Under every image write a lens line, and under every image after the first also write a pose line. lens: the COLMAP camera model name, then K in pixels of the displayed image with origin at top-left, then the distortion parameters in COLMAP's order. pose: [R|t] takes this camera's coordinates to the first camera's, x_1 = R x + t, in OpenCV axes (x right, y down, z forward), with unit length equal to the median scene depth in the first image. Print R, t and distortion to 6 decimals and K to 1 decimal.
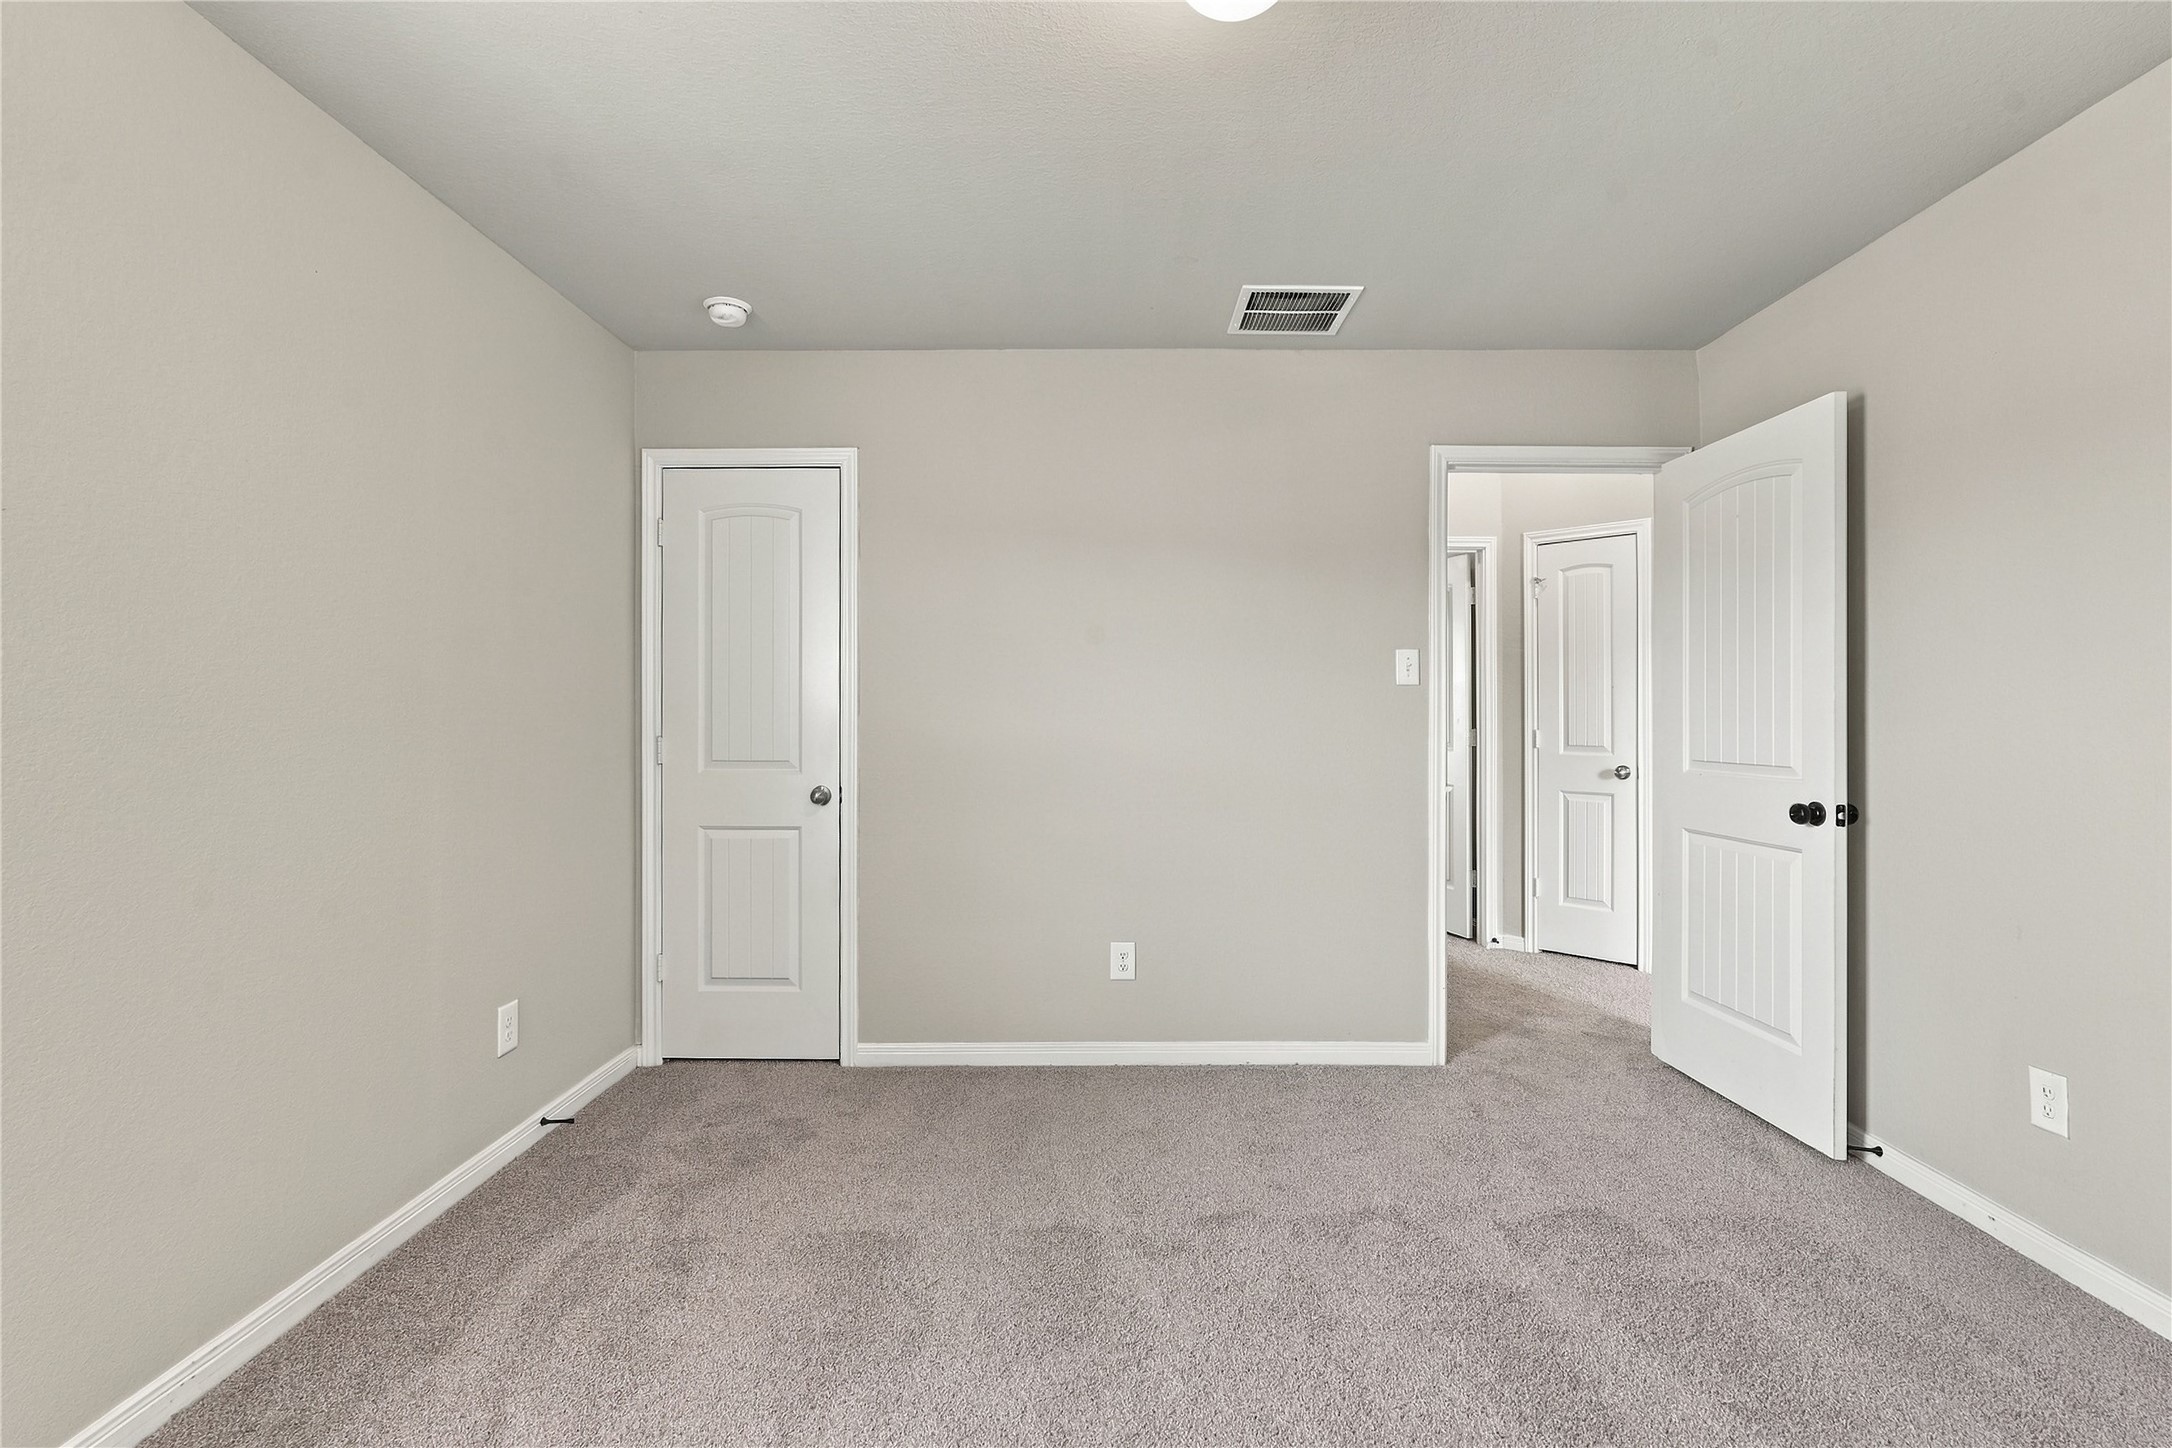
lens RADIAL K [[977.7, 0, 1089.8], [0, 977.7, 727.4], [0, 0, 1]] dist [-0.005041, 0.002855]
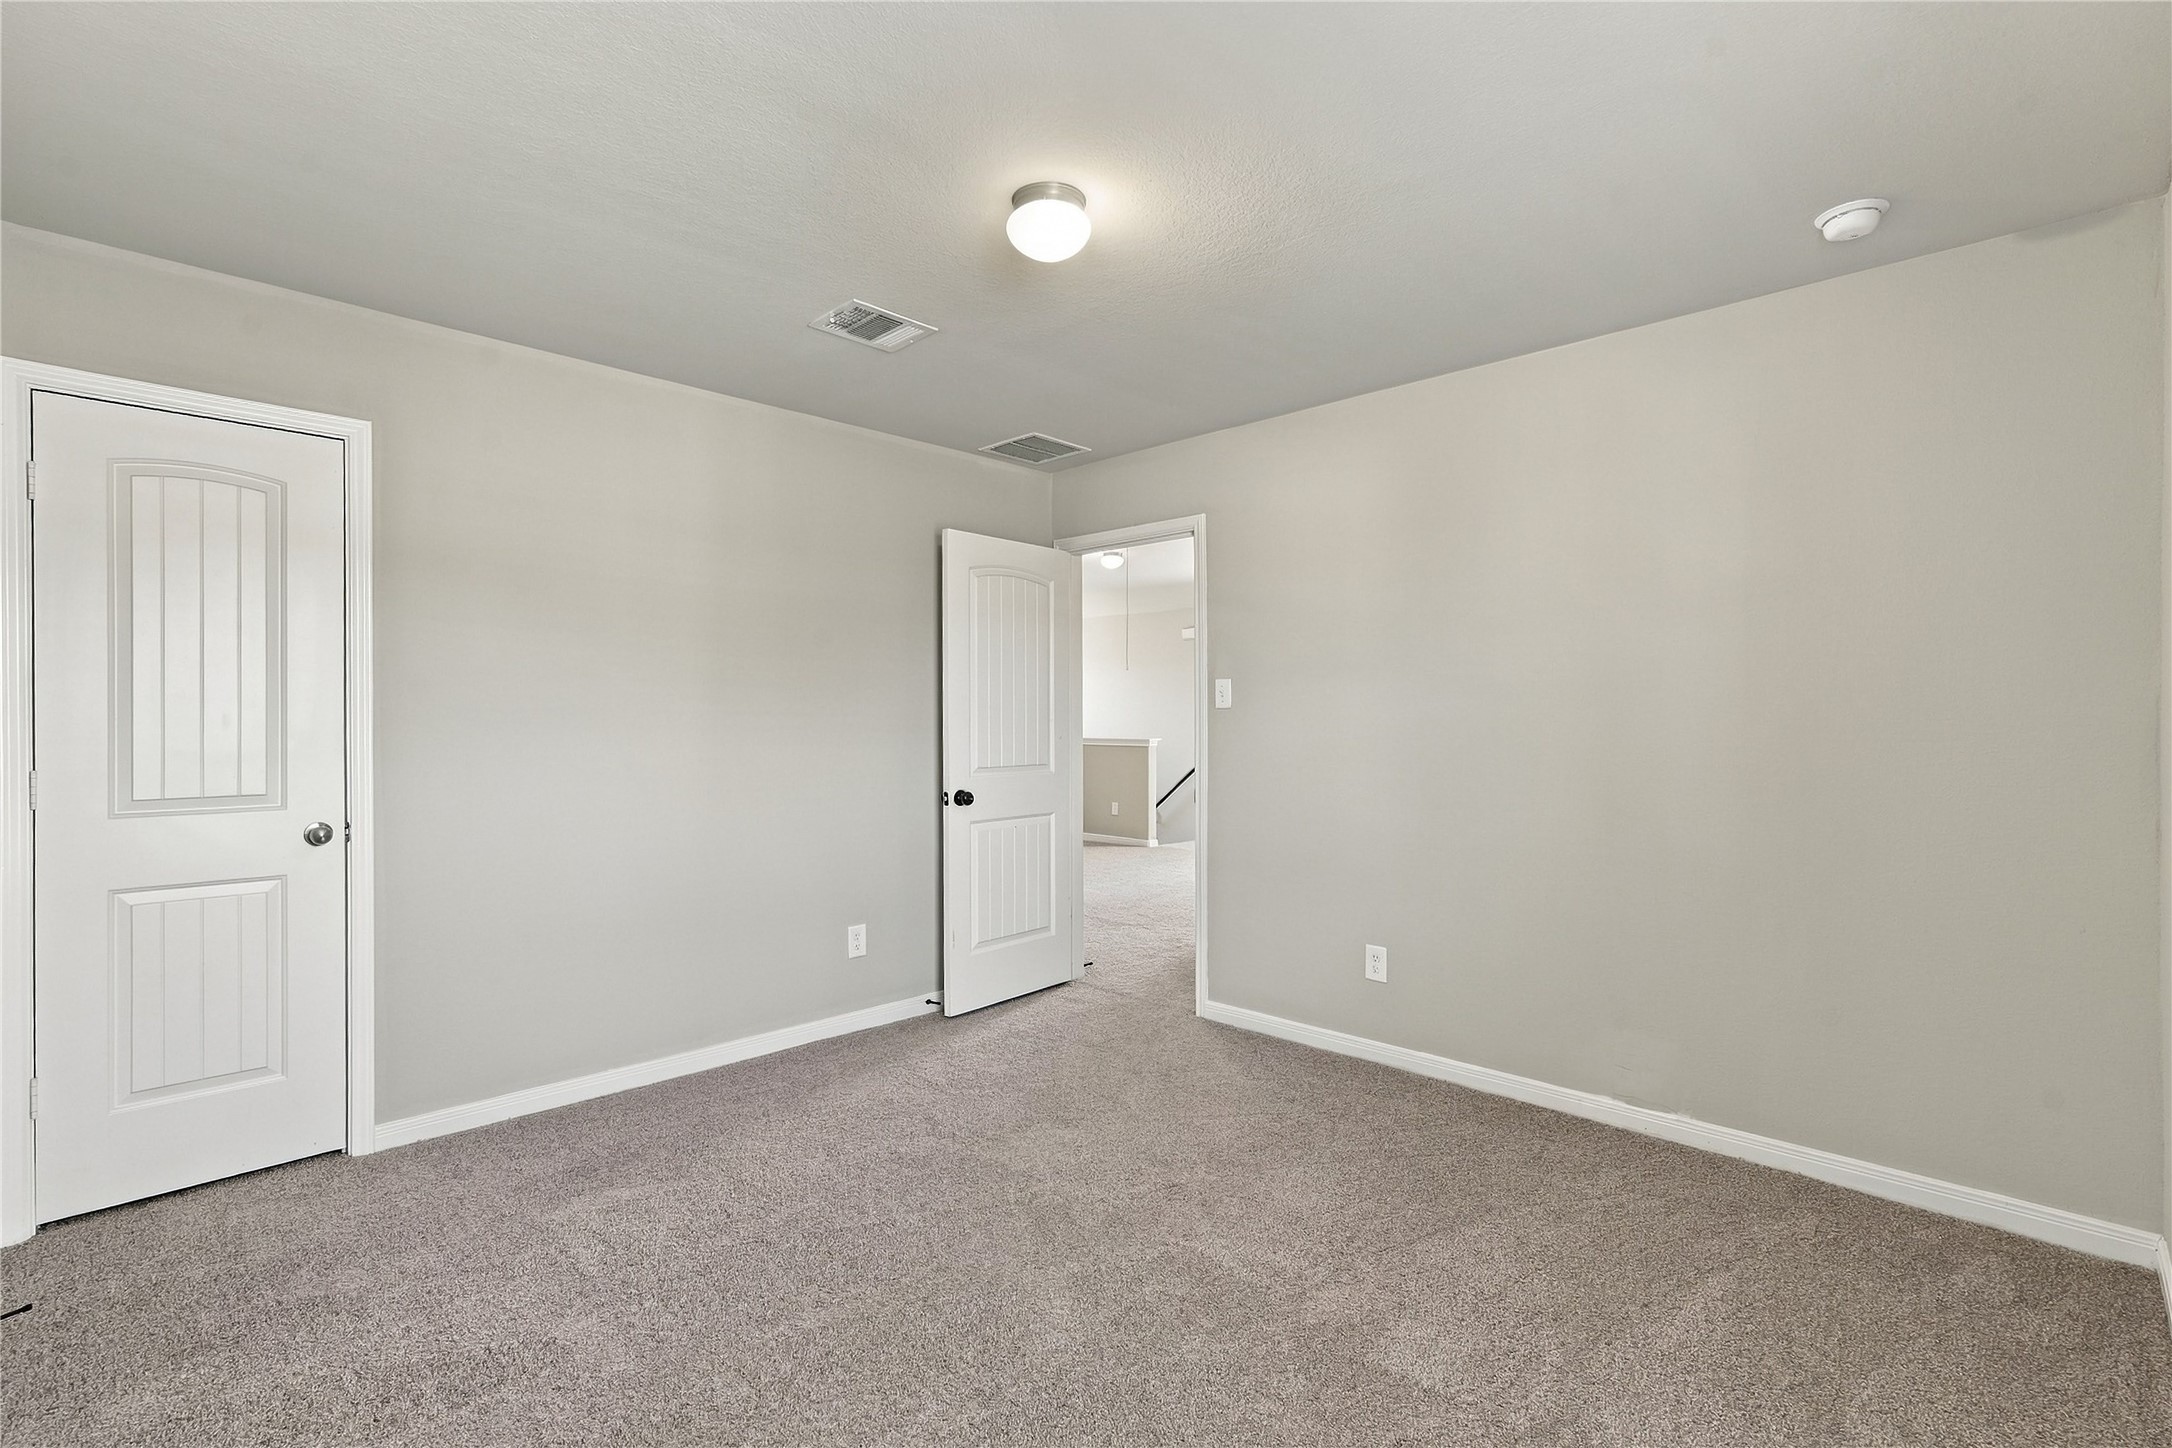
lens RADIAL K [[977.7, 0, 1080.8], [0, 977.7, 723.1], [0, 0, 1]] dist [-0.005041, 0.002855]
pose [[0.727265, 0.002741, 0.686351, -0.373038], [0.012359, 0.999778, -0.017088, -0.001462], [-0.686245, 0.020911, 0.727070, -0.036512]]
